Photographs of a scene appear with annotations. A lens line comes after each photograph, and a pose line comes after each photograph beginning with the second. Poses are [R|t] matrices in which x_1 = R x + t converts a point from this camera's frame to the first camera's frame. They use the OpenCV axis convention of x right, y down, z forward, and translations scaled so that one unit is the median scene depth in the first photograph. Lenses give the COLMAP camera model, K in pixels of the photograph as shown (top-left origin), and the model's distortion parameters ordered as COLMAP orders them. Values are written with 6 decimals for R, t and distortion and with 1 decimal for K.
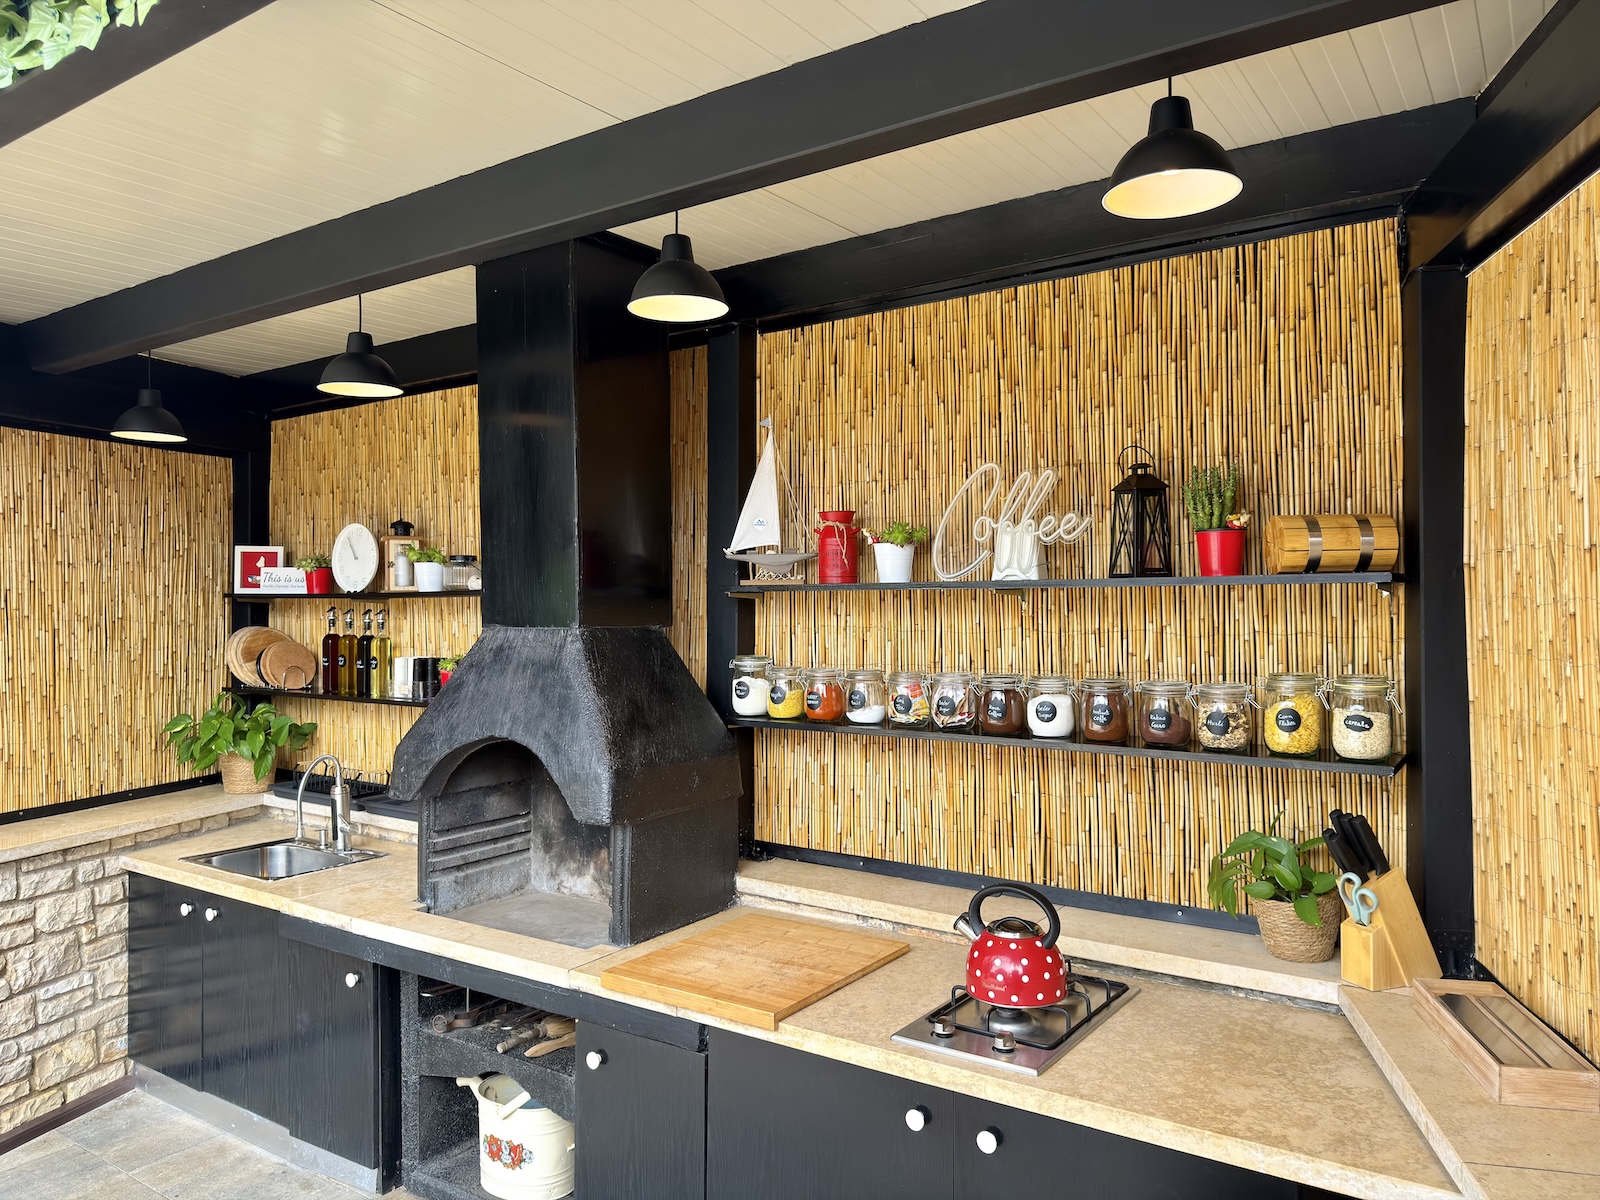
lens RADIAL K [[1121.6, 0, 791.1], [0, 1121.6, 601.9], [0, 0, 1]] dist [0.042073, -0.047763]
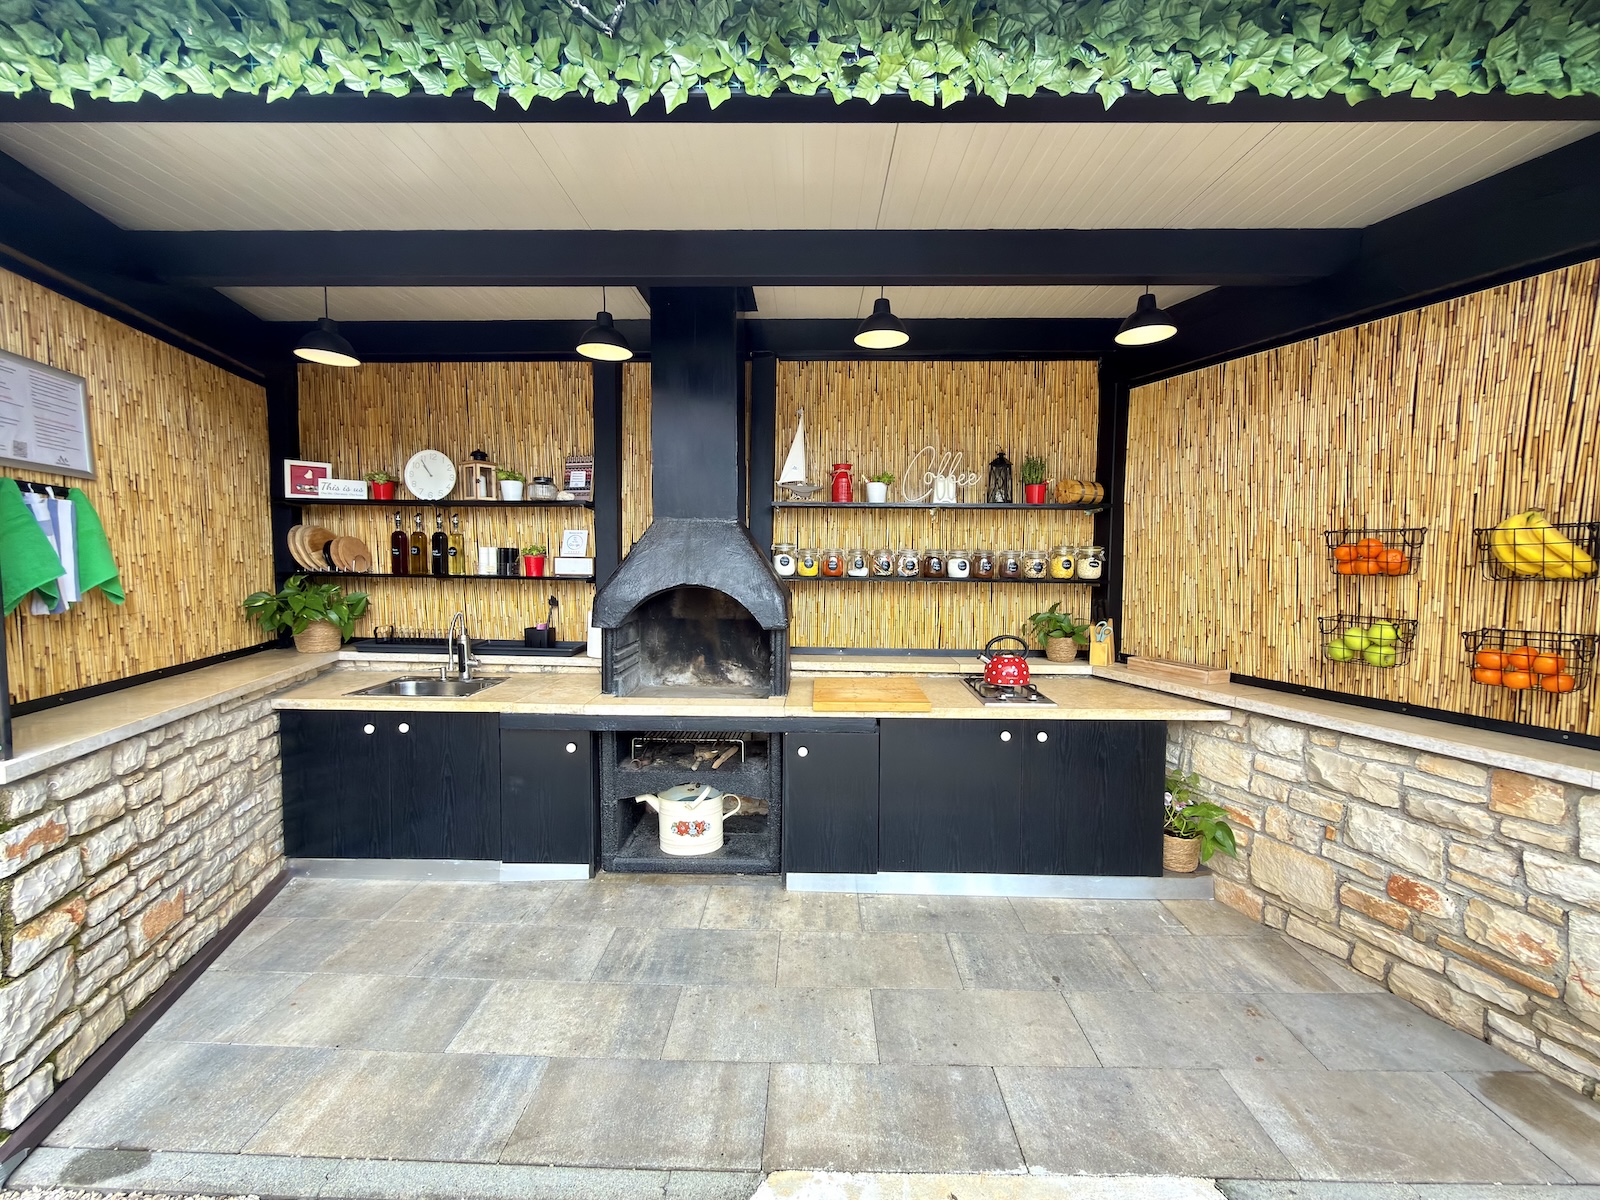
lens RADIAL K [[637.6, 0, 794.5], [0, 637.6, 602.2], [0, 0, 1]] dist [0.001113, -0.000862]
pose [[0.833822, -0.024821, 0.551475, -0.592801], [-0.014722, 0.997633, 0.067162, 0.074853], [-0.551837, -0.064120, 0.831483, 0.129938]]
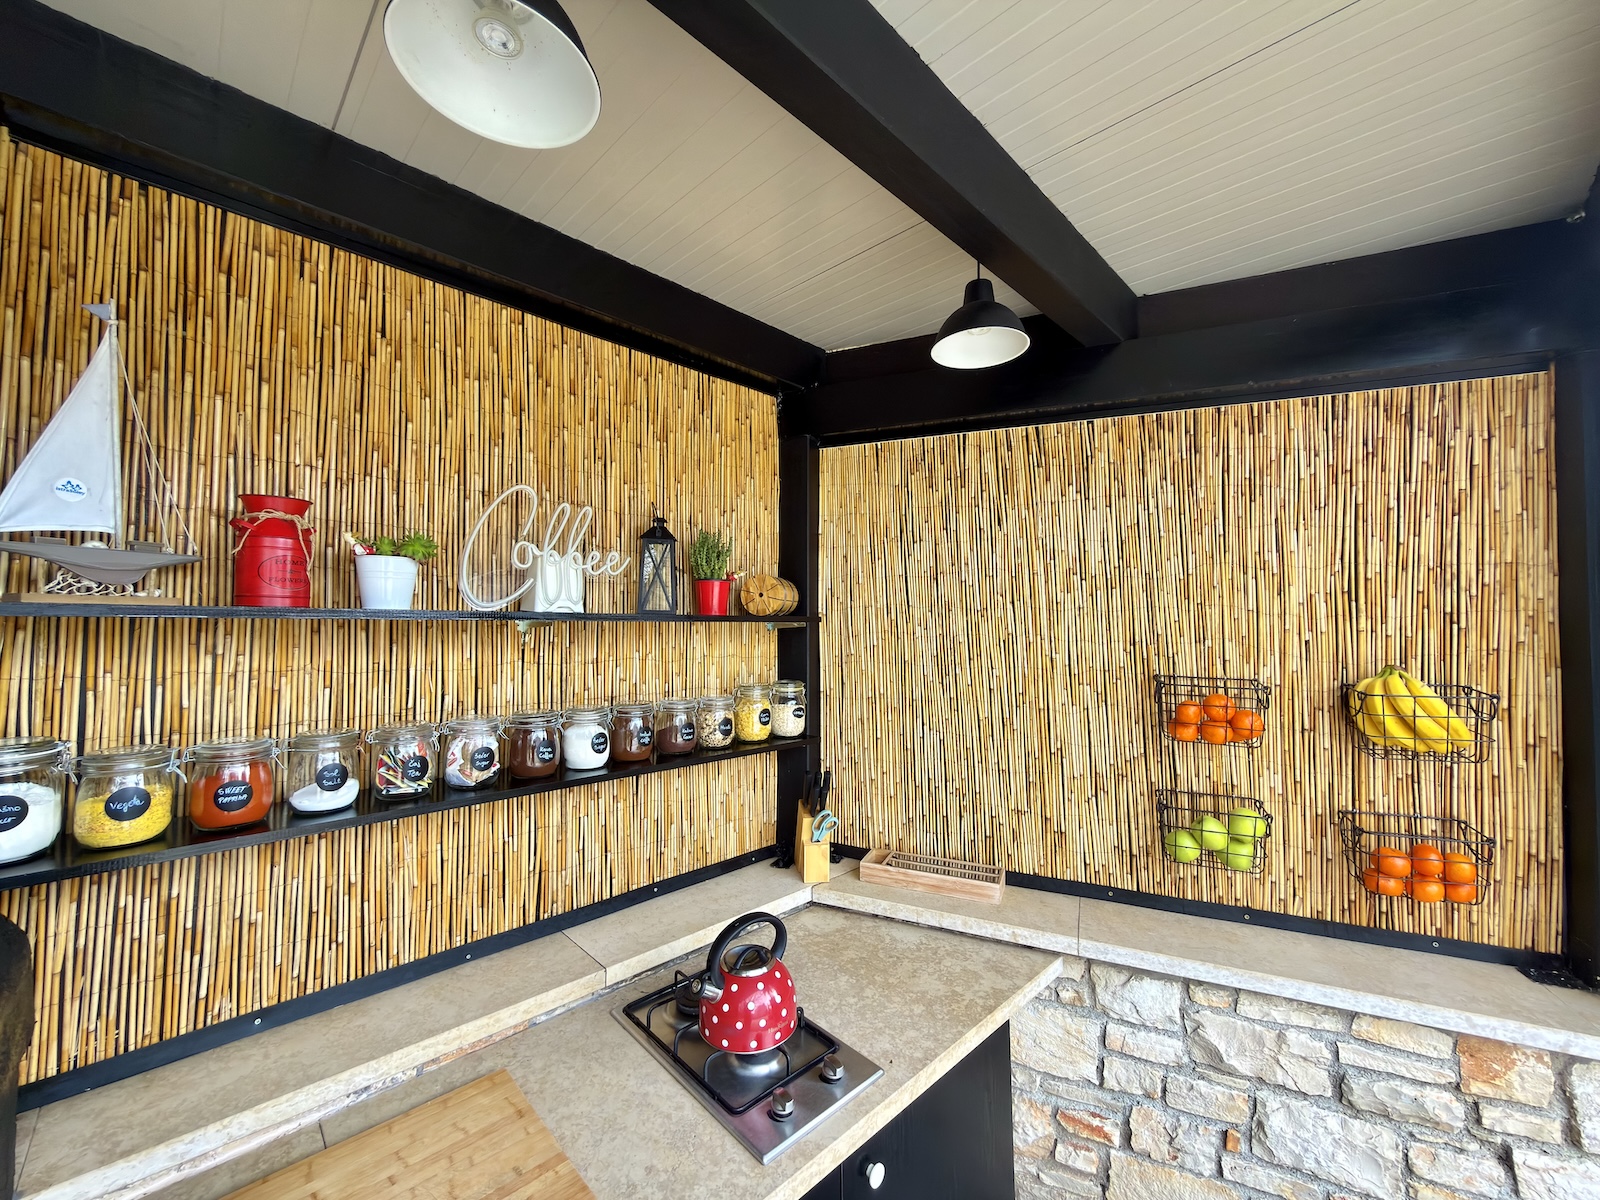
lens RADIAL K [[637.6, 0, 805.5], [0, 637.6, 600.1], [0, 0, 1]] dist [0.001113, -0.000862]
pose [[0.180346, 0.046097, 0.982523, -0.259542], [-0.007061, 0.998936, -0.045571, -0.005316], [-0.983578, 0.001281, 0.180479, 0.588759]]
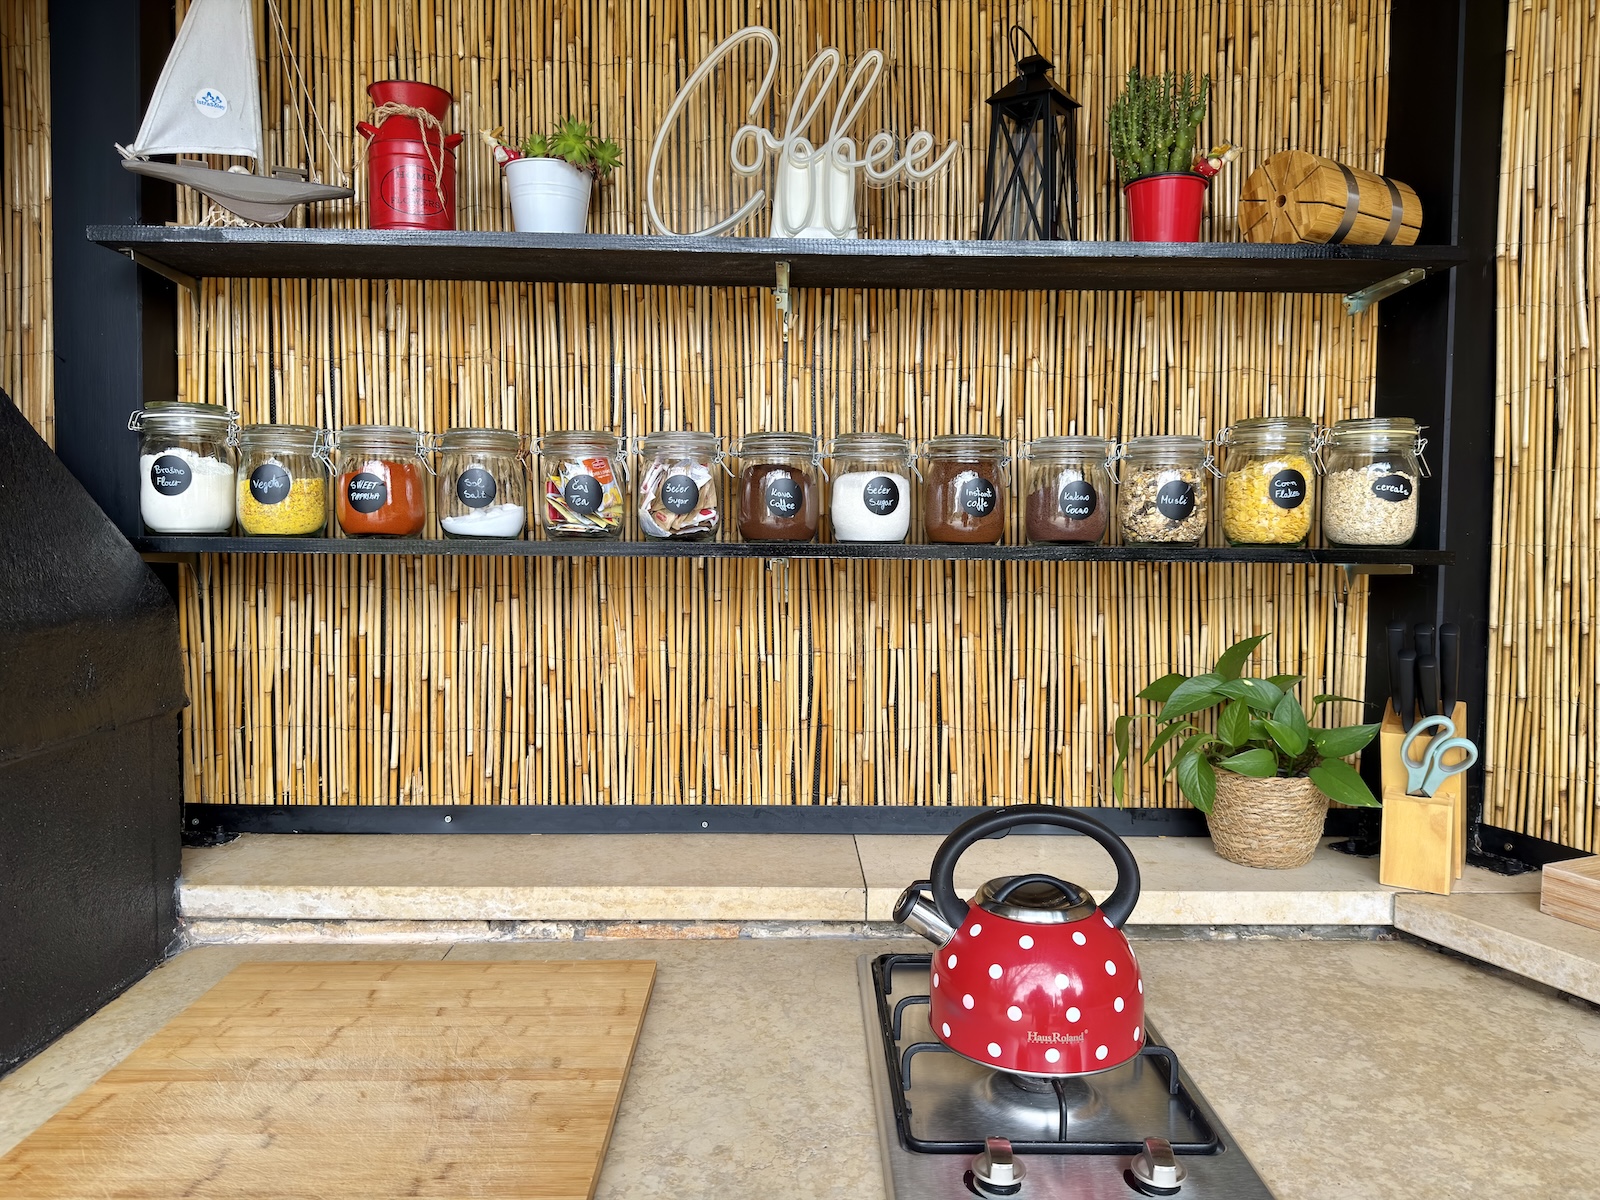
lens RADIAL K [[1121.6, 0, 796.5], [0, 1121.6, 604.3], [0, 0, 1]] dist [0.042073, -0.047763]
pose [[0.806219, -0.025661, 0.591061, -0.109444], [-0.013586, 0.997992, 0.061859, 0.097570], [-0.591462, -0.057903, 0.804251, 0.480370]]
